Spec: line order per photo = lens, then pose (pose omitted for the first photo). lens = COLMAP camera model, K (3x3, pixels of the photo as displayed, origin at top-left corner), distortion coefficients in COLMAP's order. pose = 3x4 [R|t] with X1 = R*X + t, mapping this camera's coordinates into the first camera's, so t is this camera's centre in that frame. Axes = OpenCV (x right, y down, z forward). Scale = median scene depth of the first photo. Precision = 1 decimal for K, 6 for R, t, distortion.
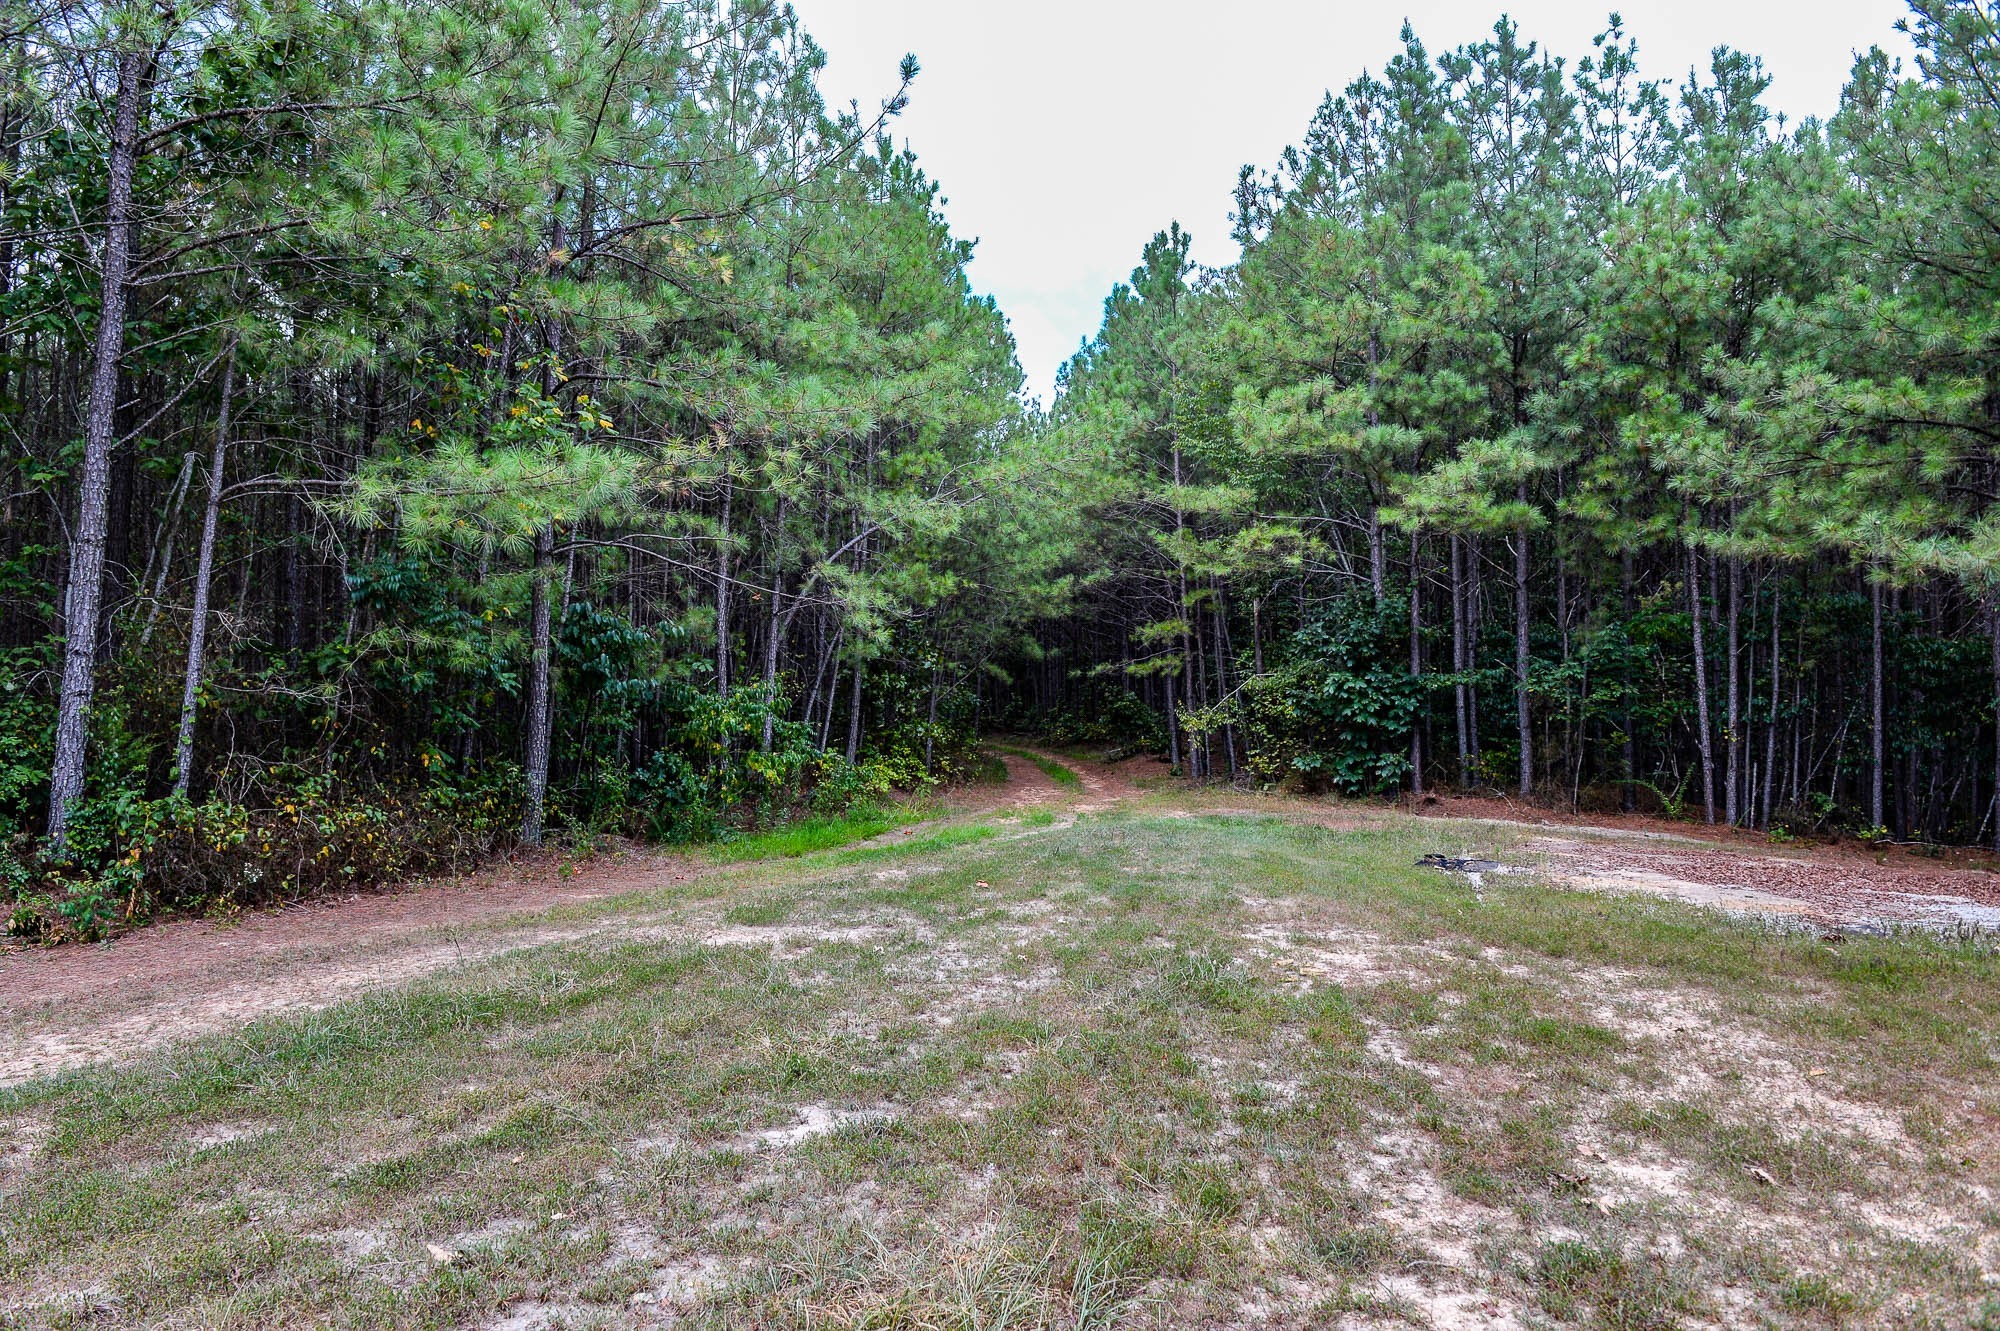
lens RADIAL K [[1451.2, 0, 919.8], [0, 1451.2, 665.4], [0, 0, 1]] dist [-0.035347, -0.027709]
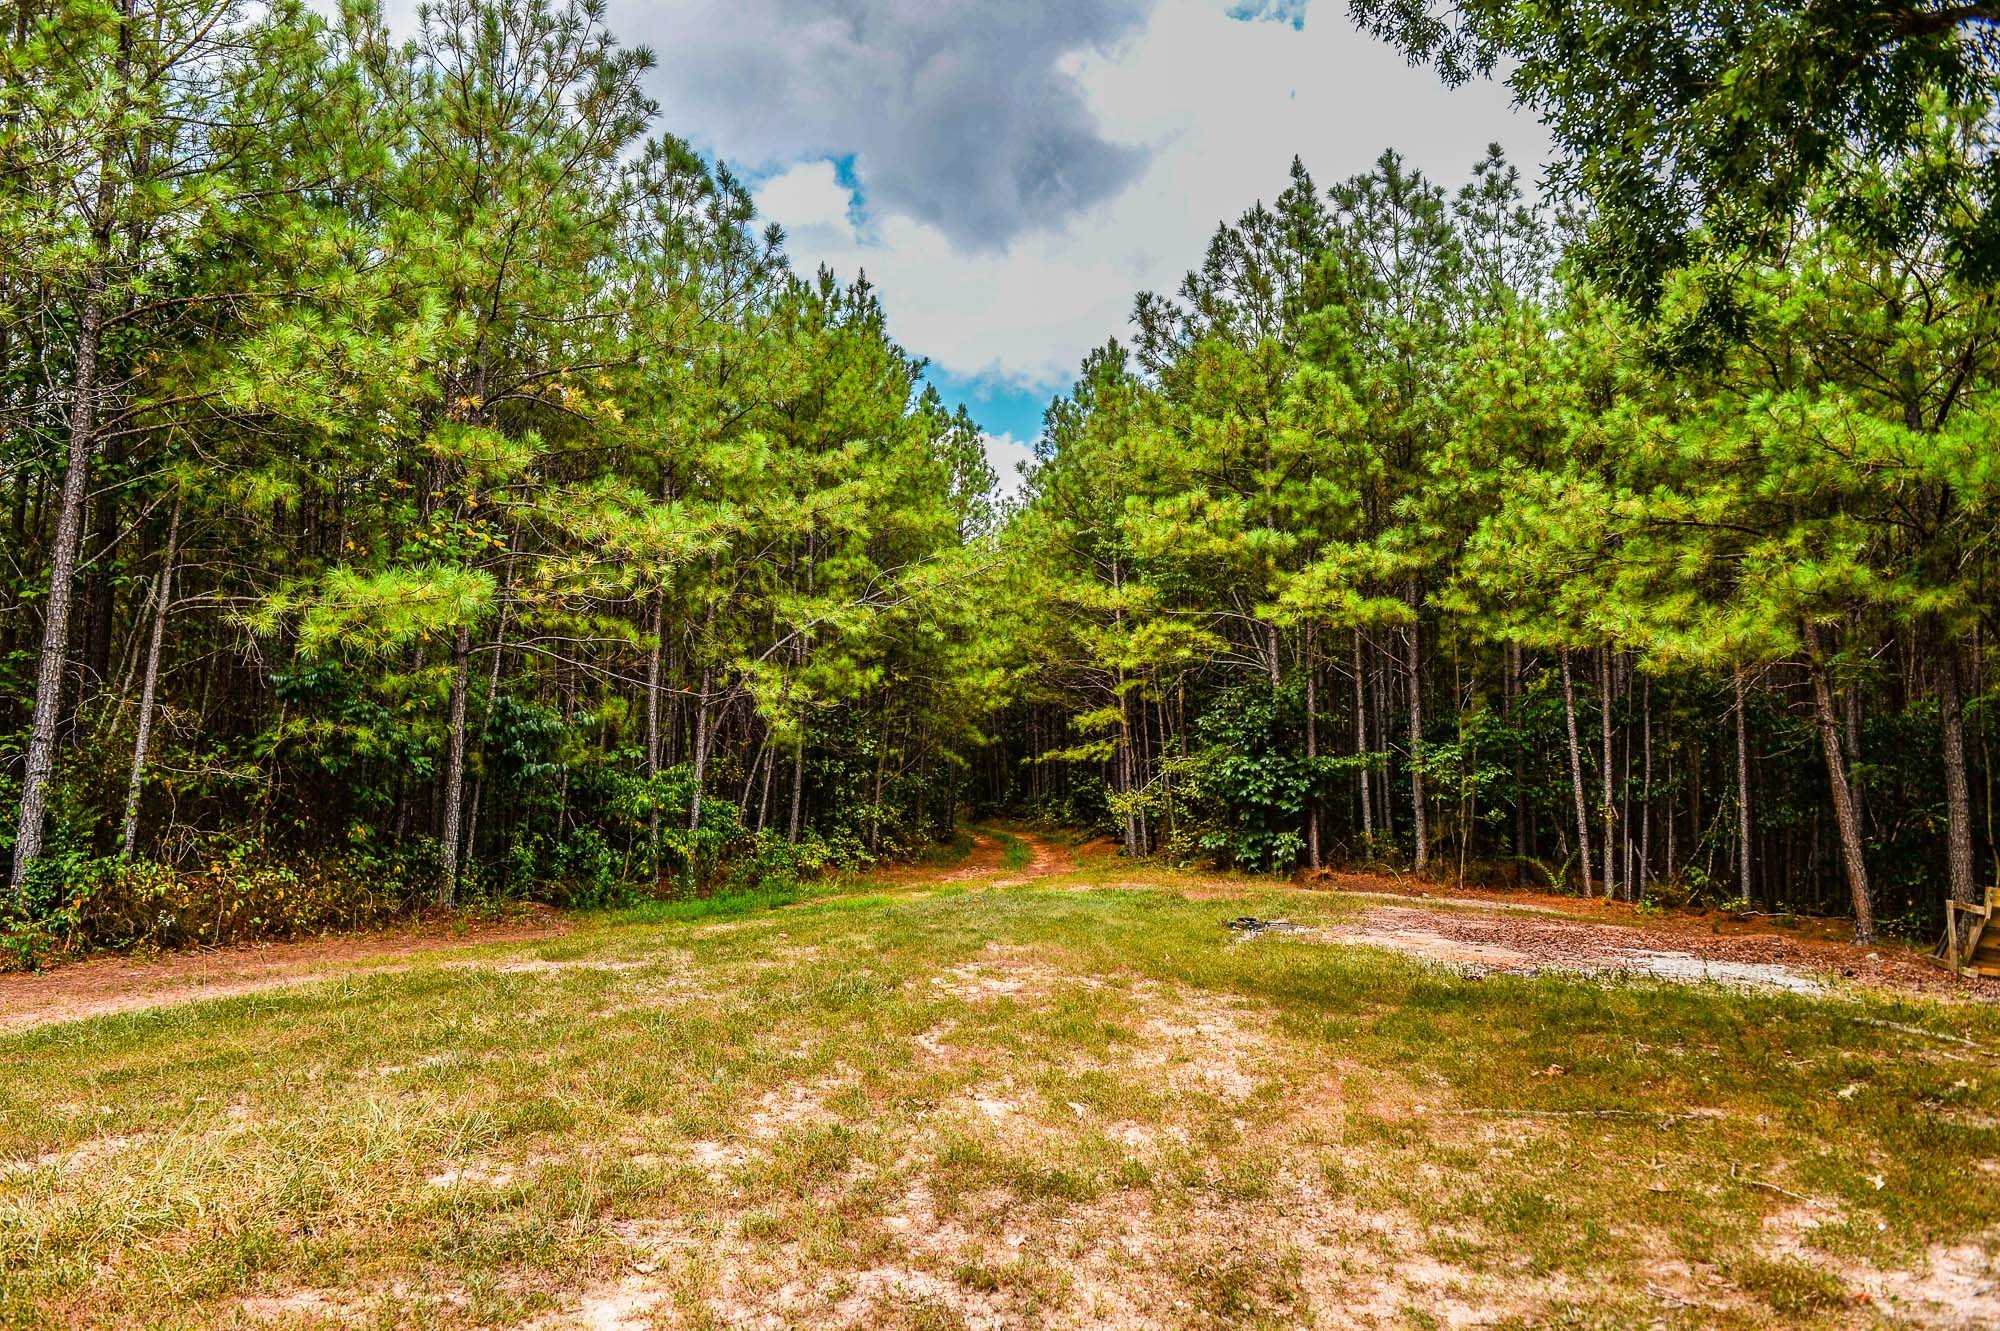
lens RADIAL K [[1451.2, 0, 919.8], [0, 1451.2, 665.4], [0, 0, 1]] dist [-0.035347, -0.027709]
pose [[0.999011, -0.006978, -0.043917, 0.109314], [0.004247, 0.998069, -0.061970, 0.003370], [0.044265, 0.061722, 0.997111, -0.095176]]
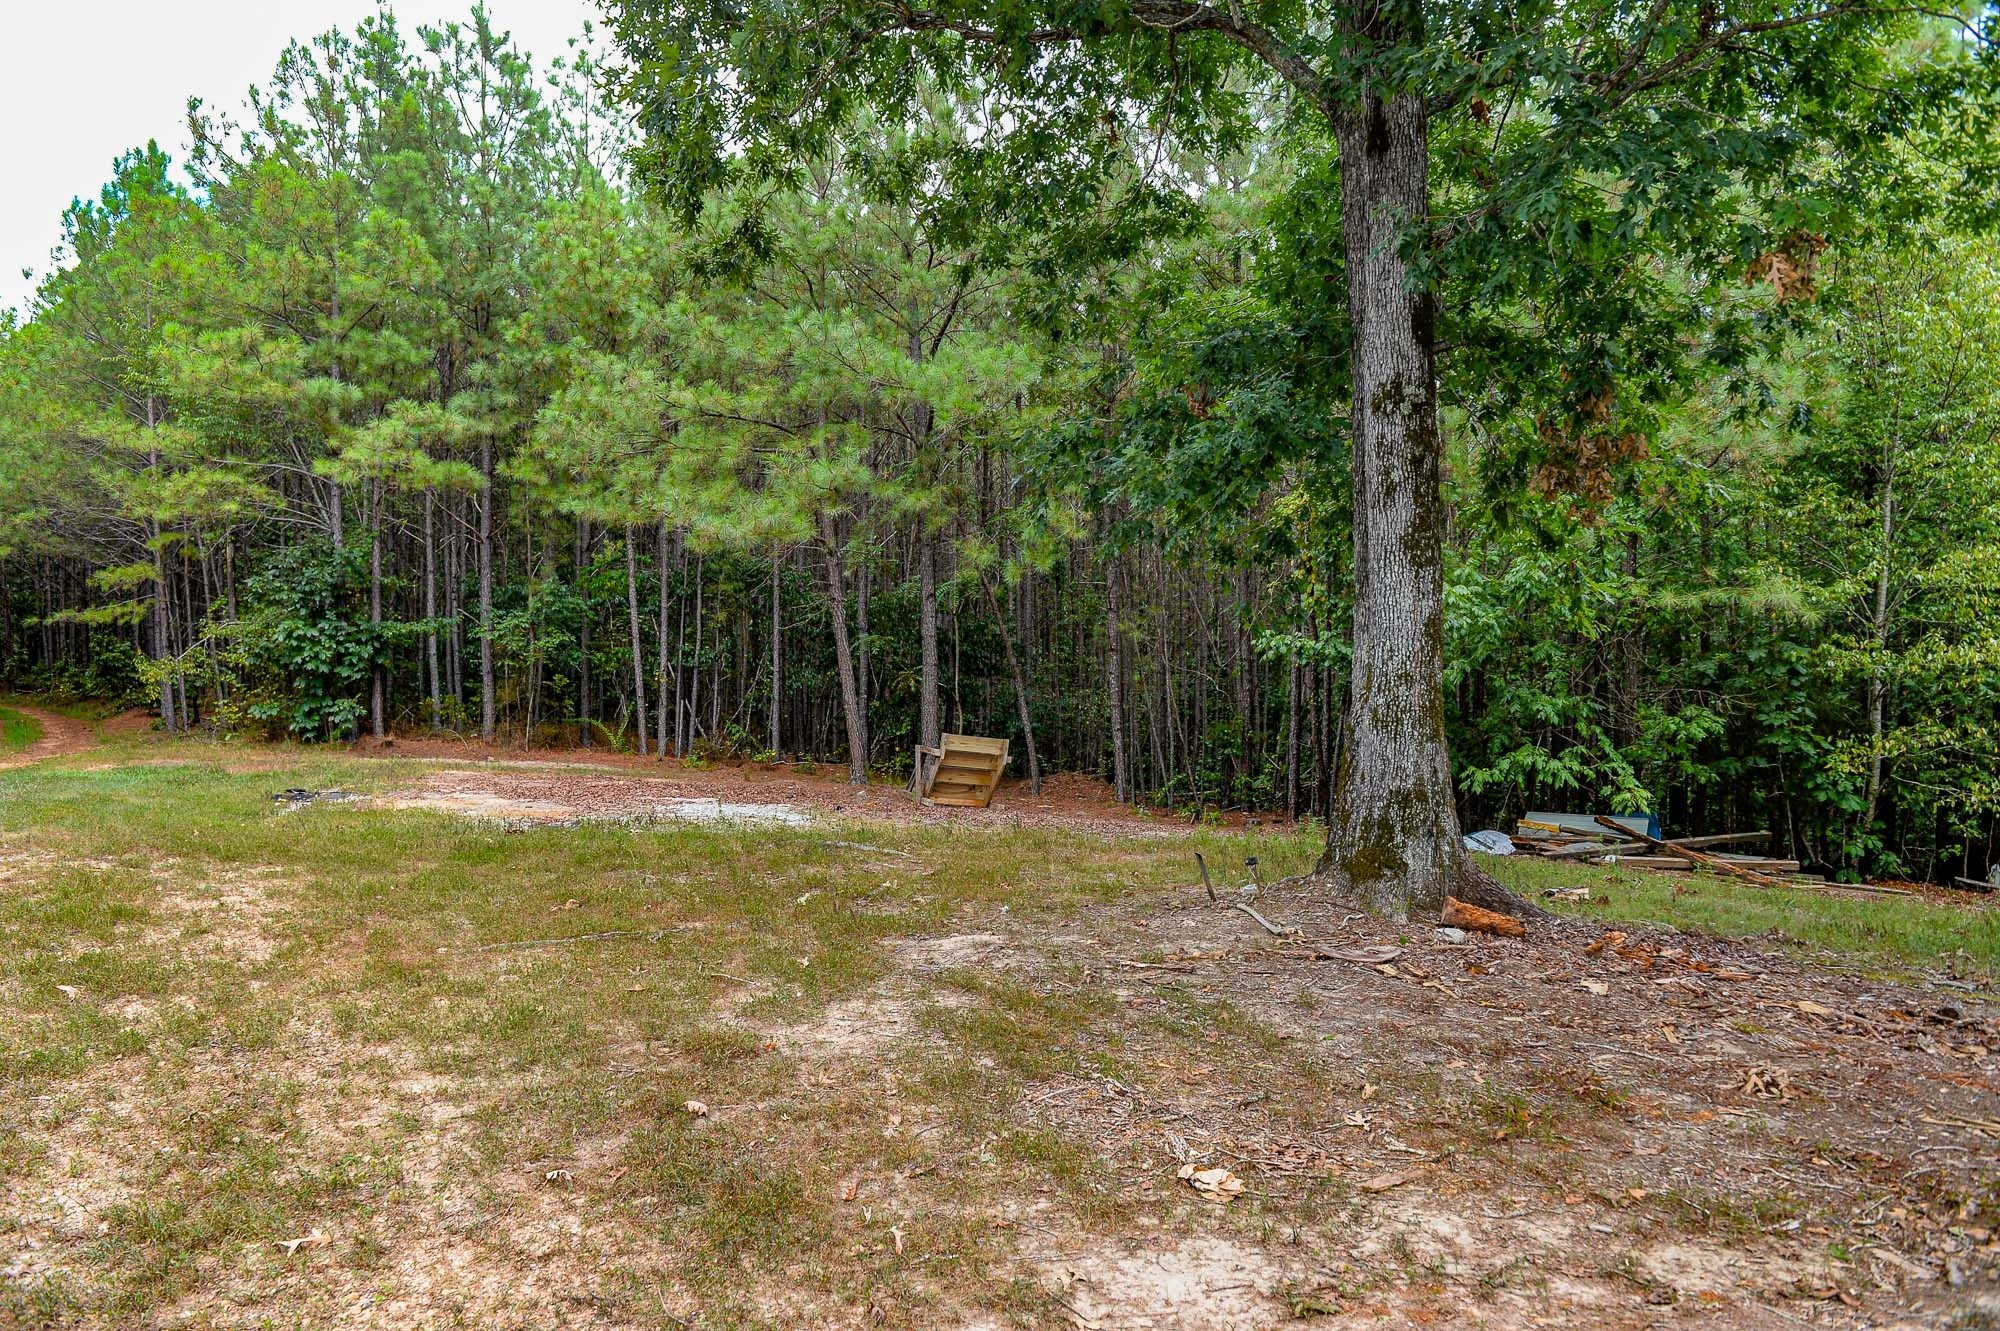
lens RADIAL K [[1451.7, 0, 1058.6], [0, 1451.7, 678.0], [0, 0, 1]] dist [-0.055669, -0.004831]
pose [[0.793511, -0.014959, 0.608372, 0.115481], [-0.009500, 0.999272, 0.036960, 0.003445], [-0.608482, -0.035108, 0.792791, -0.123791]]
